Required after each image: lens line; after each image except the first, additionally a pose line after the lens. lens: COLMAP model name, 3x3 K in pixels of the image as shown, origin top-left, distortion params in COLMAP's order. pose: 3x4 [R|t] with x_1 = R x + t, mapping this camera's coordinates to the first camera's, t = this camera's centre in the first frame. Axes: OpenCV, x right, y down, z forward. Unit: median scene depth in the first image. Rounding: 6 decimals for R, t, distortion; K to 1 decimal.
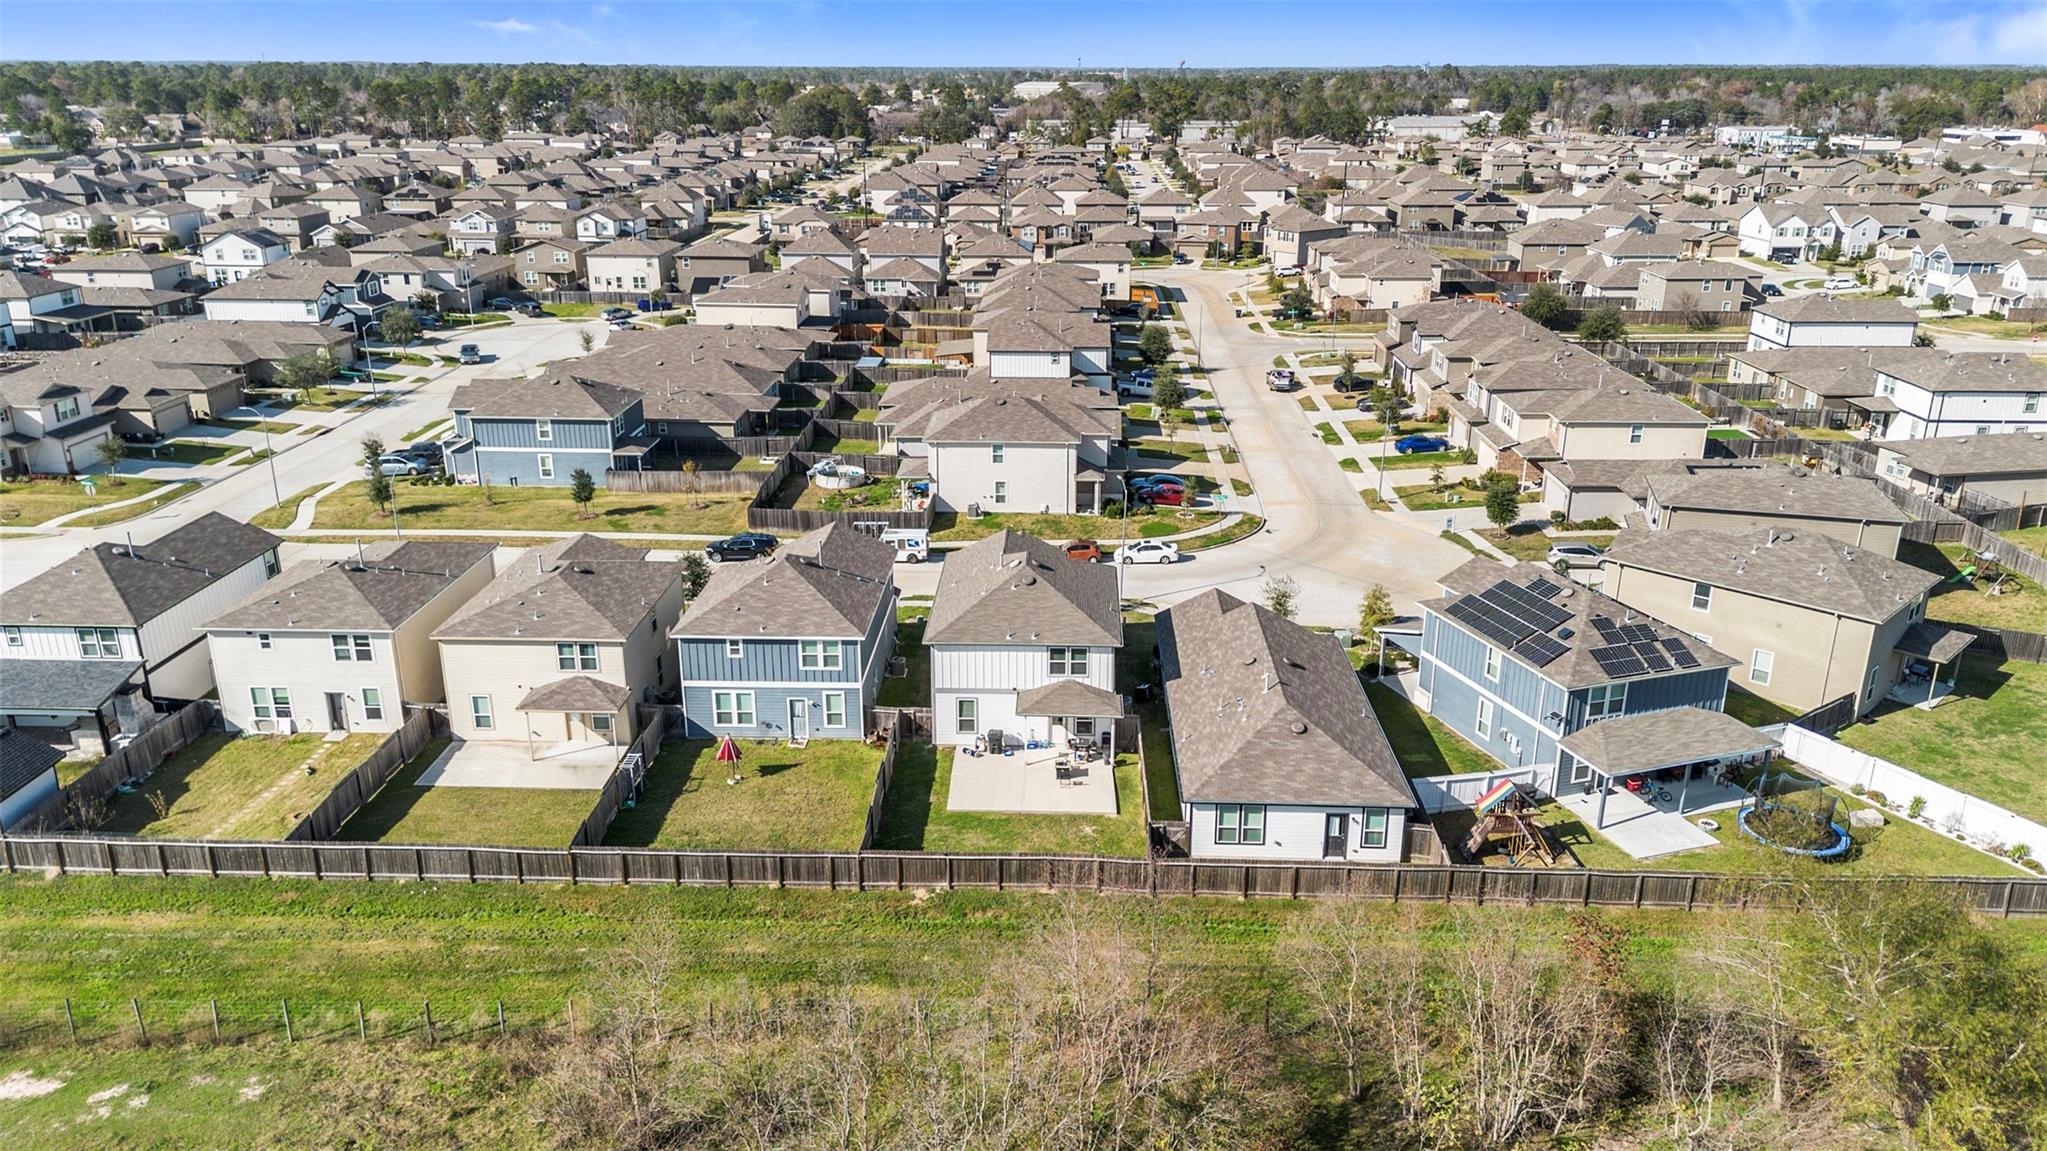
lens RADIAL K [[1439.7, 0, 1021.5], [0, 1439.7, 583.3], [0, 0, 1]] dist [0.080833, -0.081296]
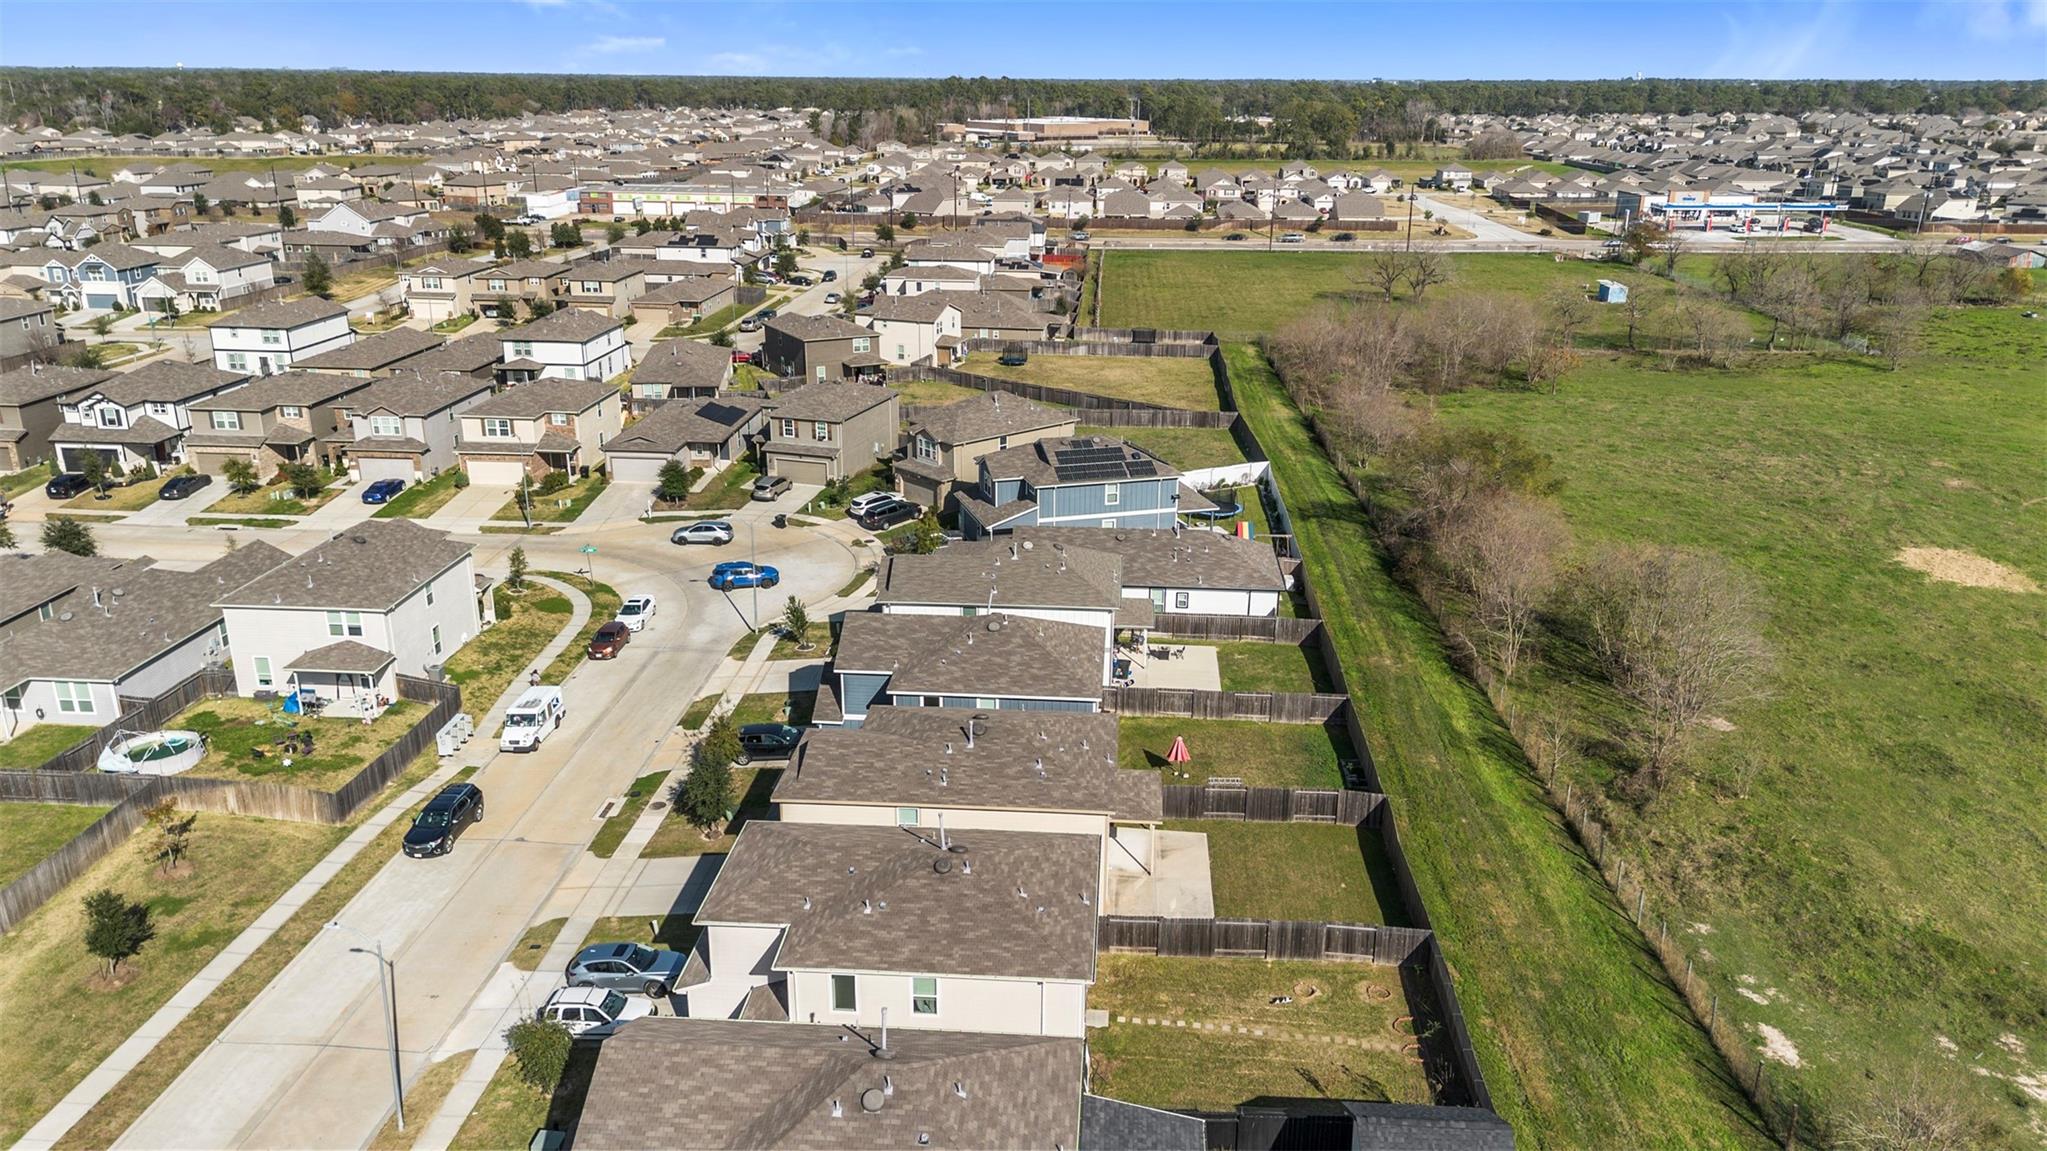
lens RADIAL K [[1452.4, 0, 1023.5], [0, 1452.4, 575.5], [0, 0, 1]] dist [0.077770, -0.079841]
pose [[0.041460, -0.324462, 0.944990, -1.073511], [0.330959, 0.896868, 0.293419, -0.322083], [-0.942734, 0.300587, 0.144567, 0.828399]]
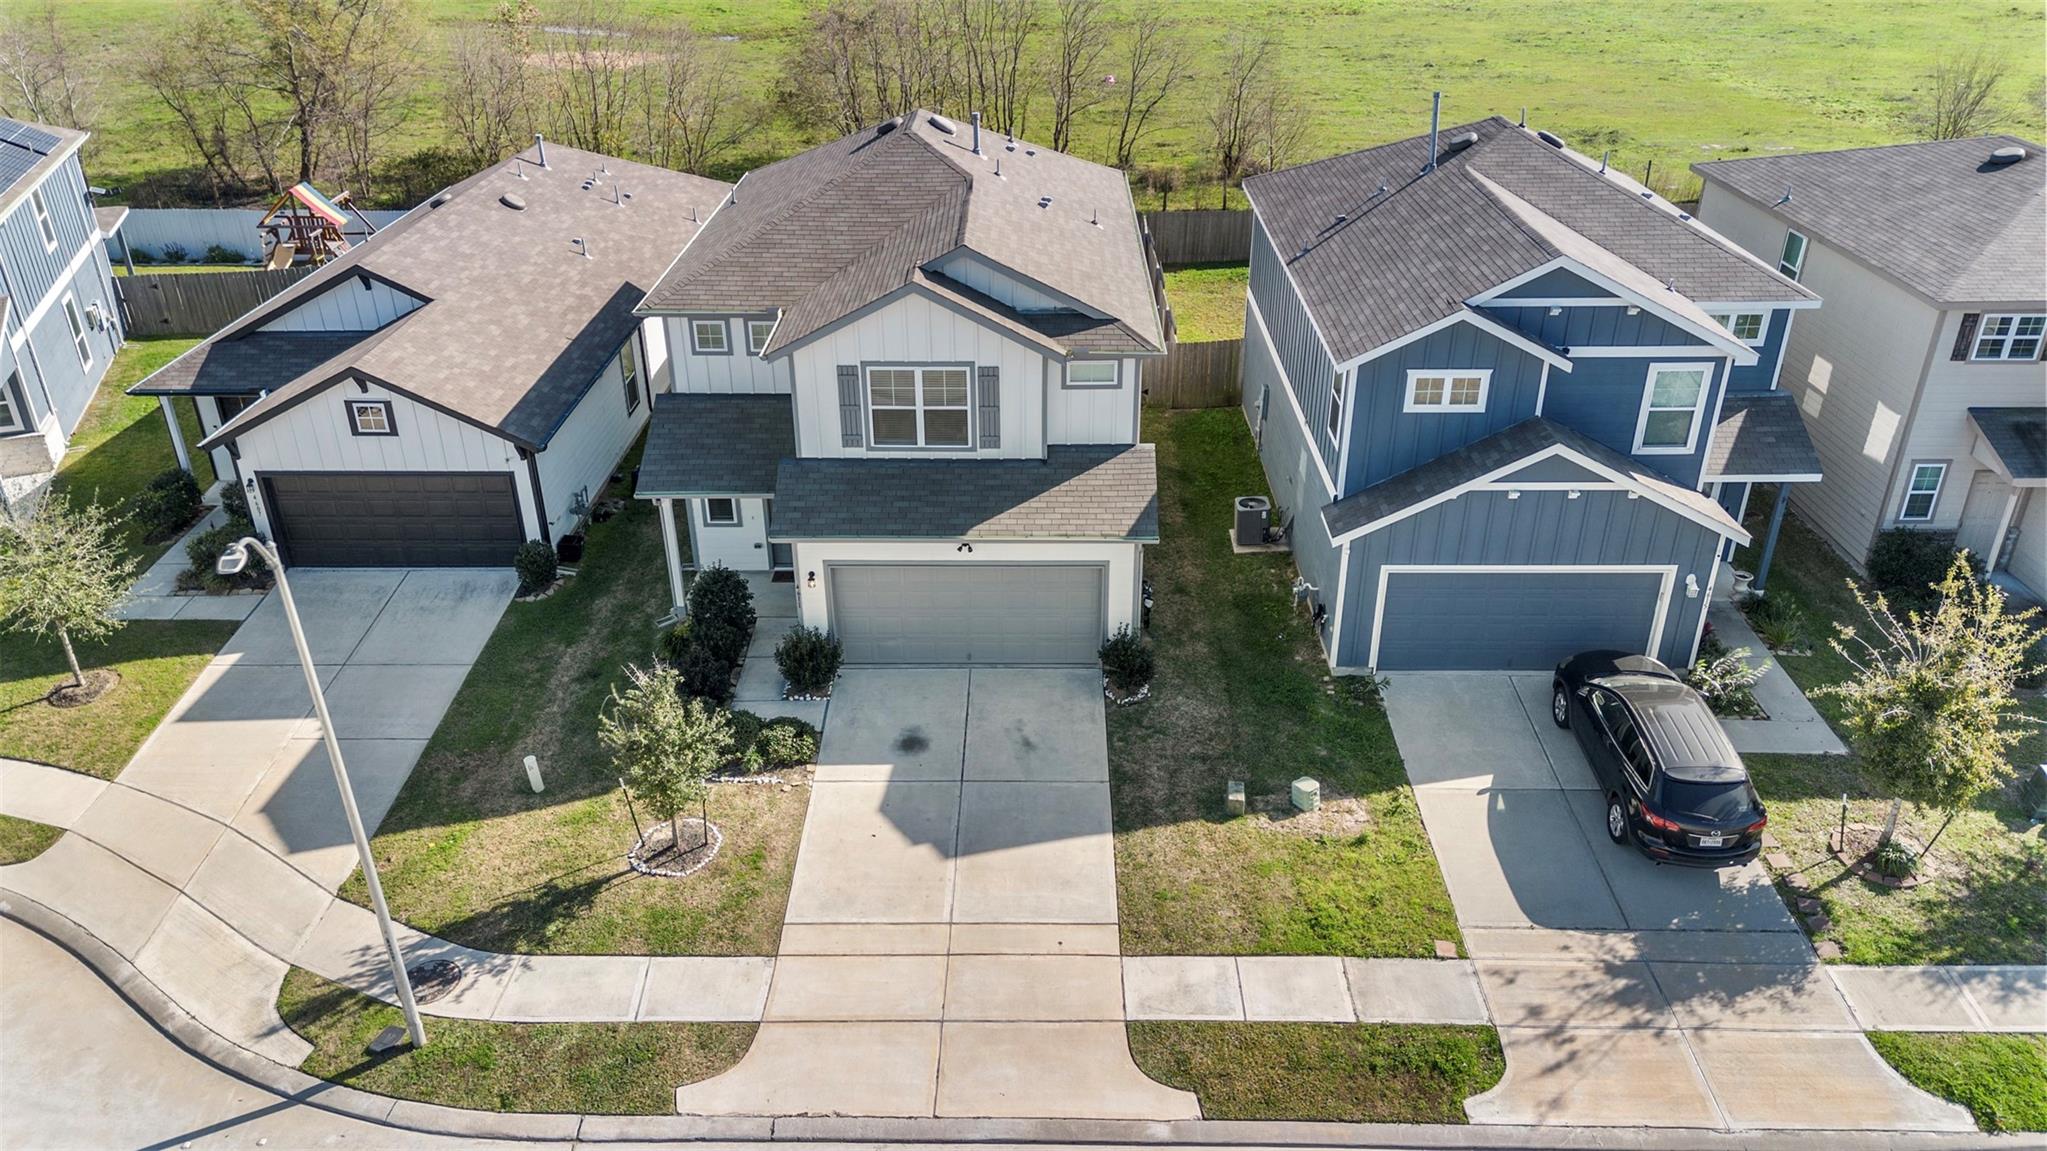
lens RADIAL K [[1439.7, 0, 1021.5], [0, 1439.7, 583.3], [0, 0, 1]] dist [0.080833, -0.081296]
pose [[-0.999739, 0.013939, -0.018086, -0.017423], [-0.004043, 0.671504, 0.740990, -0.232217], [0.022474, 0.740870, -0.671272, 1.357371]]
